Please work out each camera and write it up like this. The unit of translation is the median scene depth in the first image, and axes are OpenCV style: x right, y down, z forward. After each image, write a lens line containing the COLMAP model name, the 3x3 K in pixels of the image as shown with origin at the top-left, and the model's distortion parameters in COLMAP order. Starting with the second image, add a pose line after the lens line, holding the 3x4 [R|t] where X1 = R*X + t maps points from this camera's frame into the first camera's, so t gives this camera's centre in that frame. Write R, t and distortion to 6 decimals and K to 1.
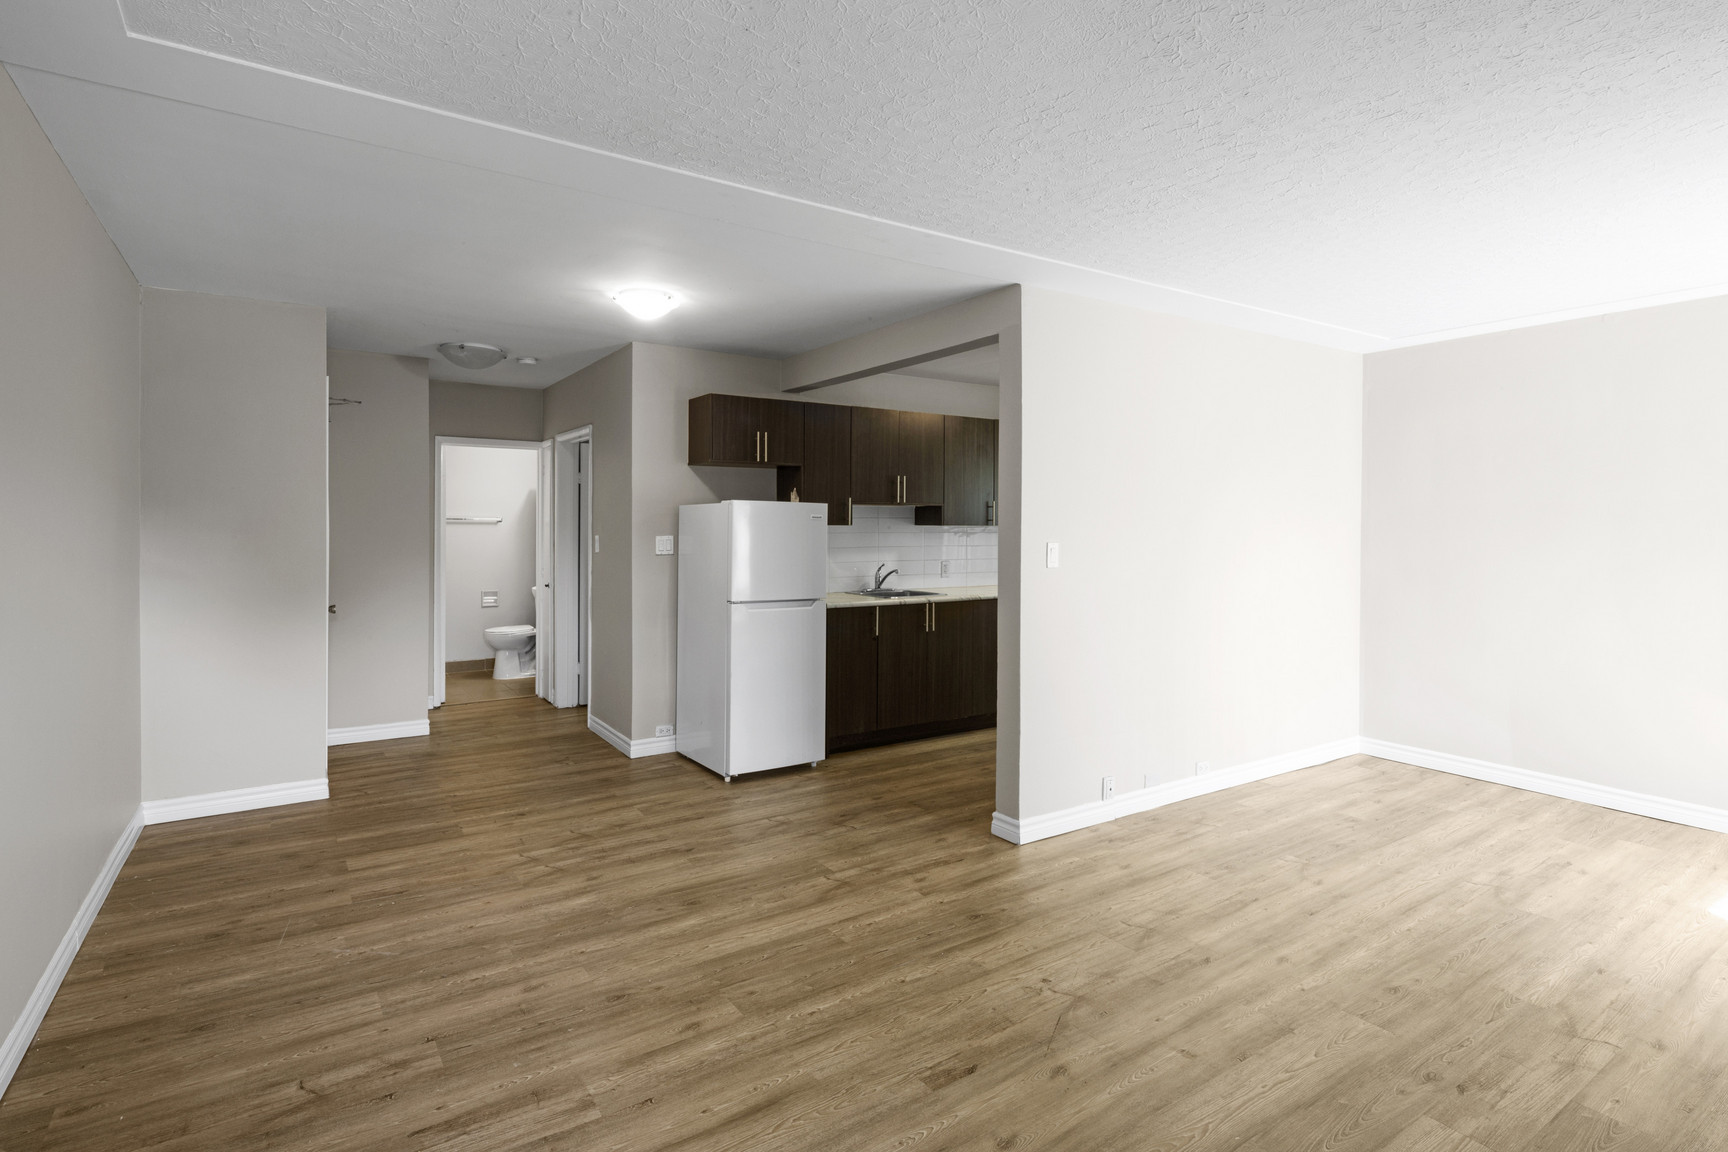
lens RADIAL K [[872.0, 0, 866.3], [0, 872.0, 528.9], [0, 0, 1]] dist [0.037951, -0.000314]
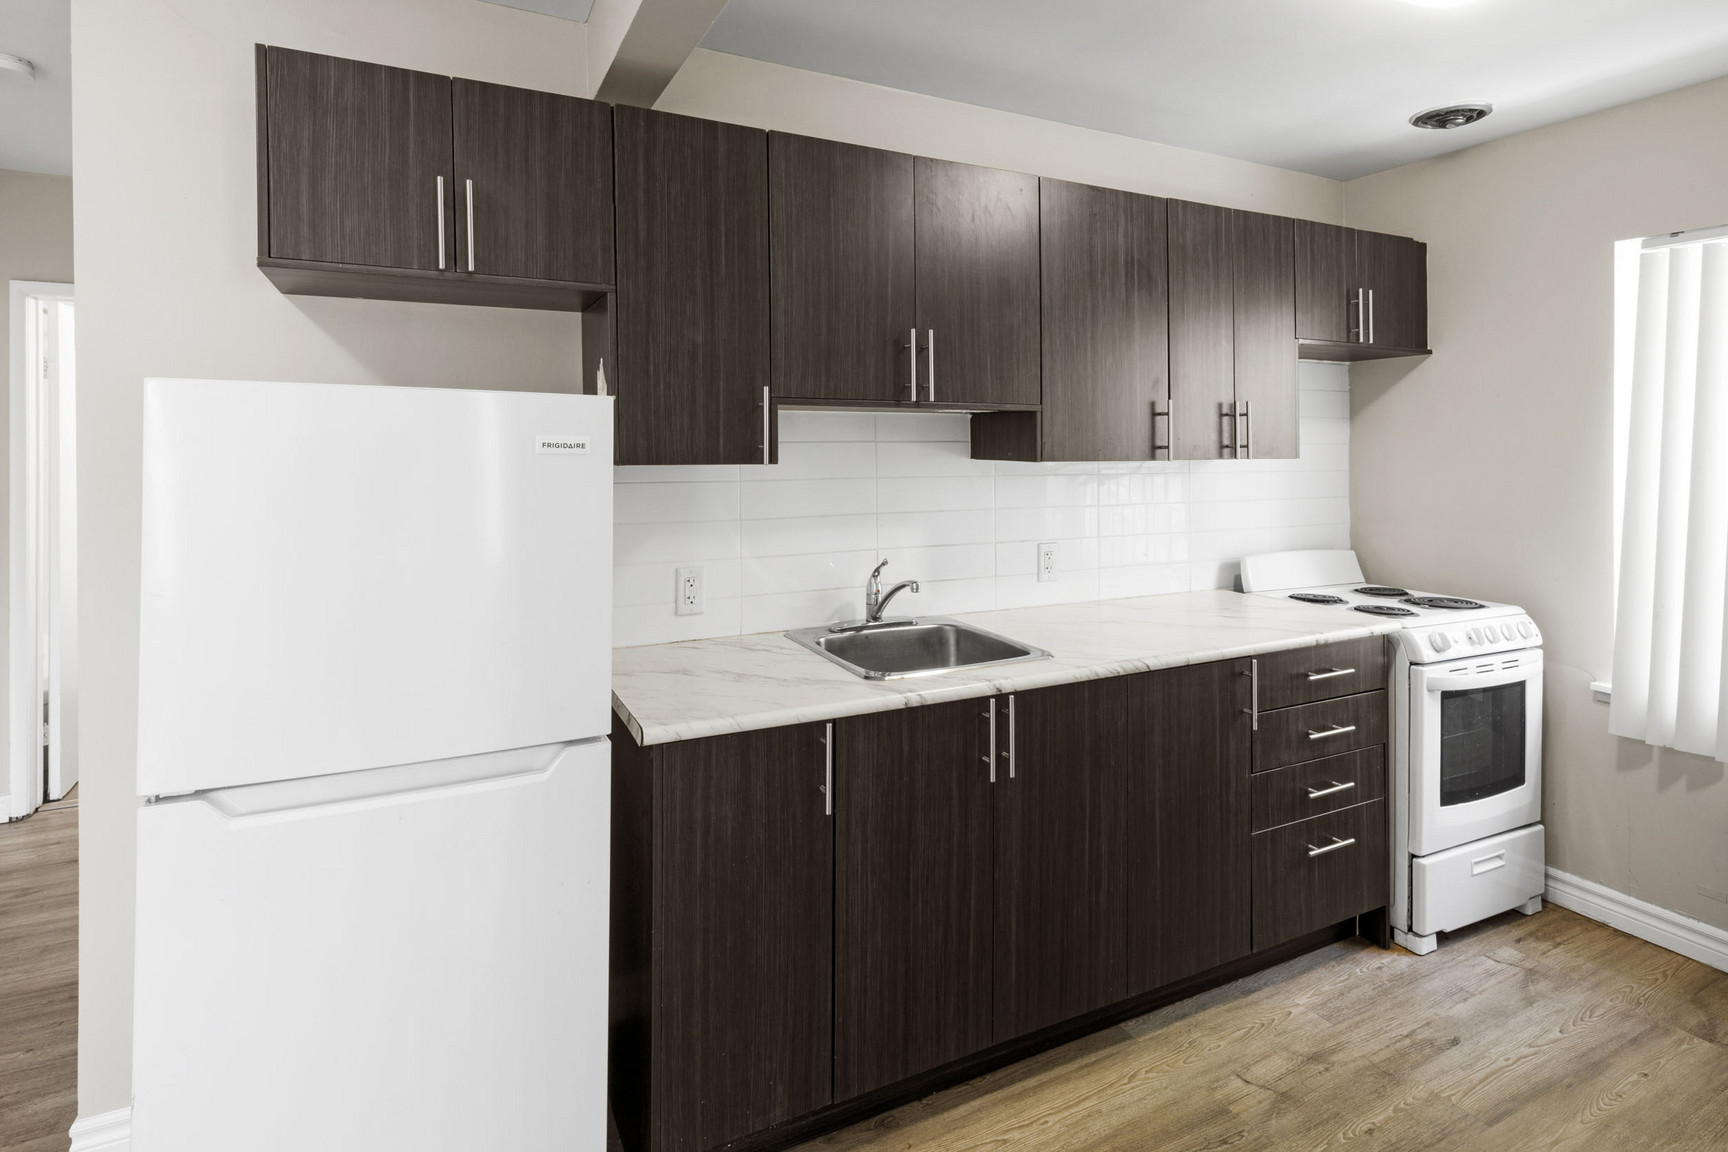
lens RADIAL K [[868.5, 0, 853.4], [0, 868.5, 439.5], [0, 0, 1]] dist [-0.004103, -0.002355]
pose [[0.991577, -0.001916, -0.129508, 0.062178], [0.000624, 0.999950, -0.010015, -0.011122], [0.129521, 0.009850, 0.991528, 0.679943]]
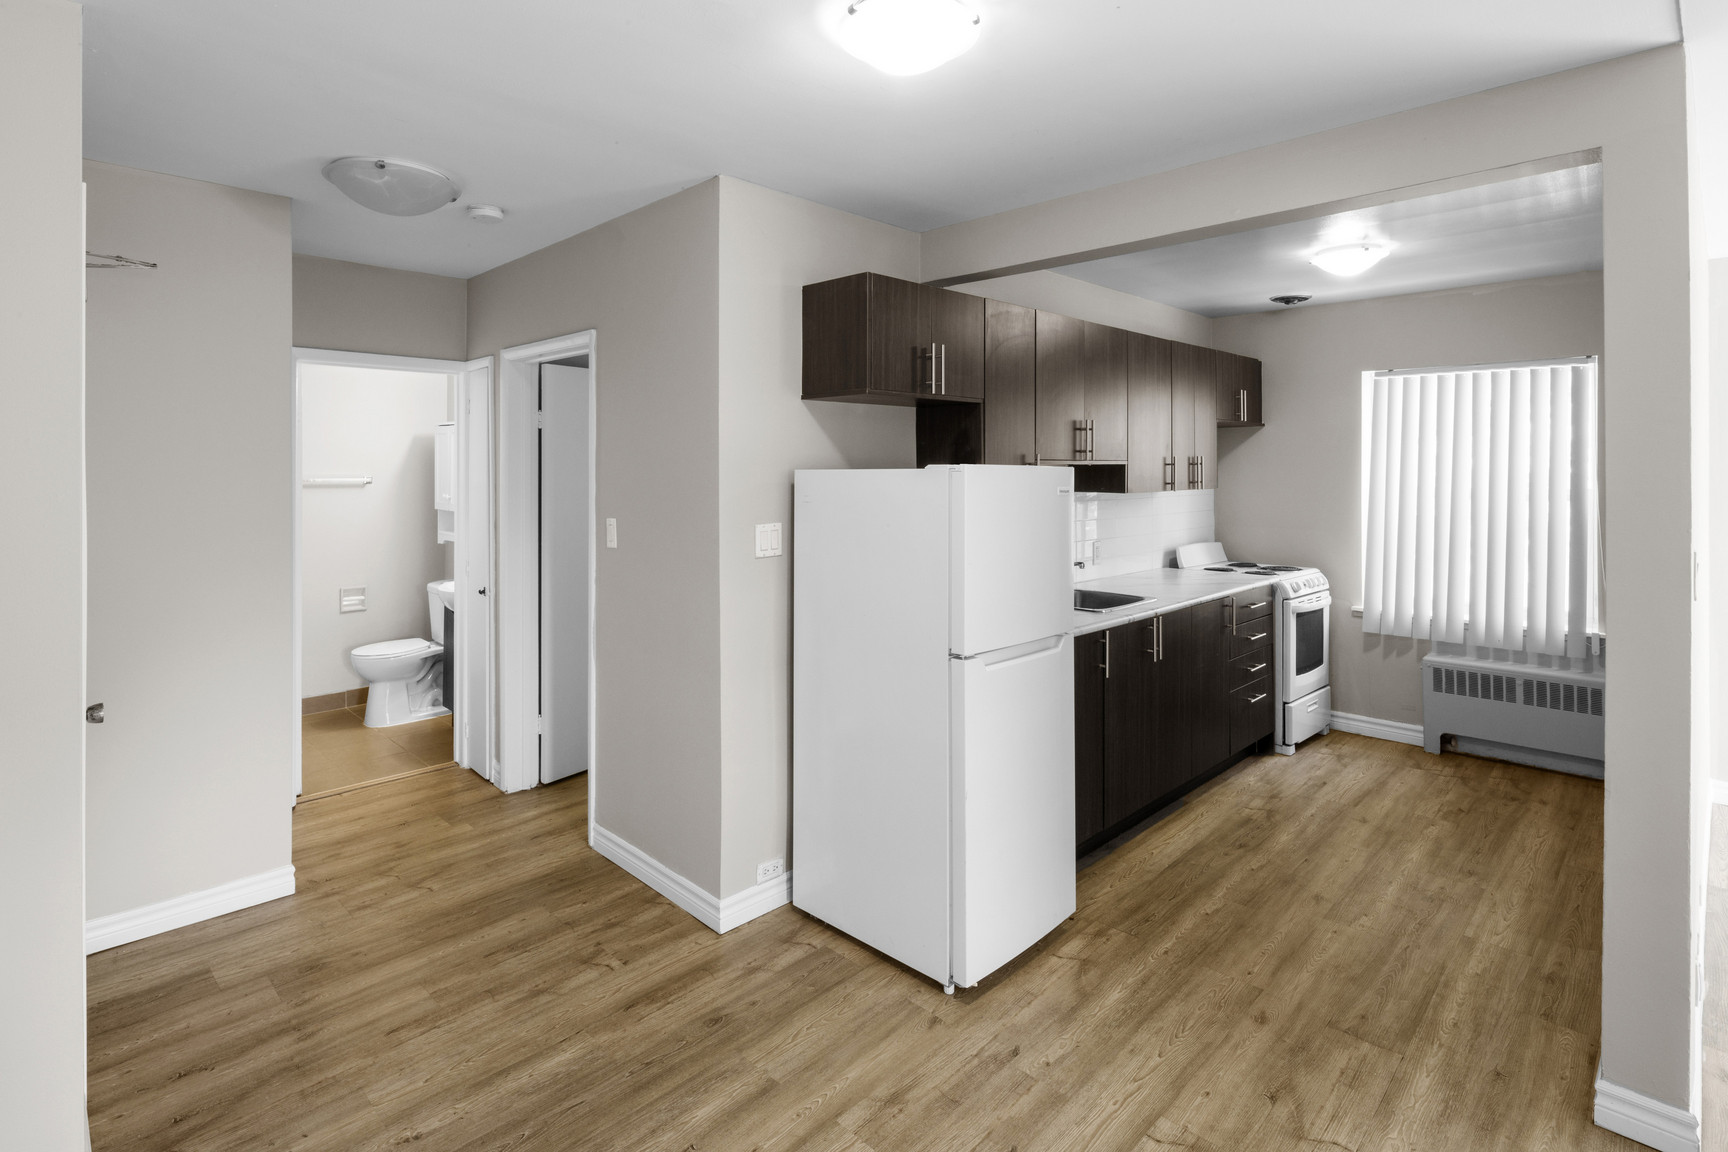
lens RADIAL K [[855.9, 0, 874.8], [0, 855.9, 463.9], [0, 0, 1]] dist [0.003726, -0.000014]
pose [[0.978229, -0.003568, 0.207499, -0.271662], [0.004977, 0.999968, -0.006268, -0.026354], [-0.207470, 0.007165, 0.978215, 0.434483]]
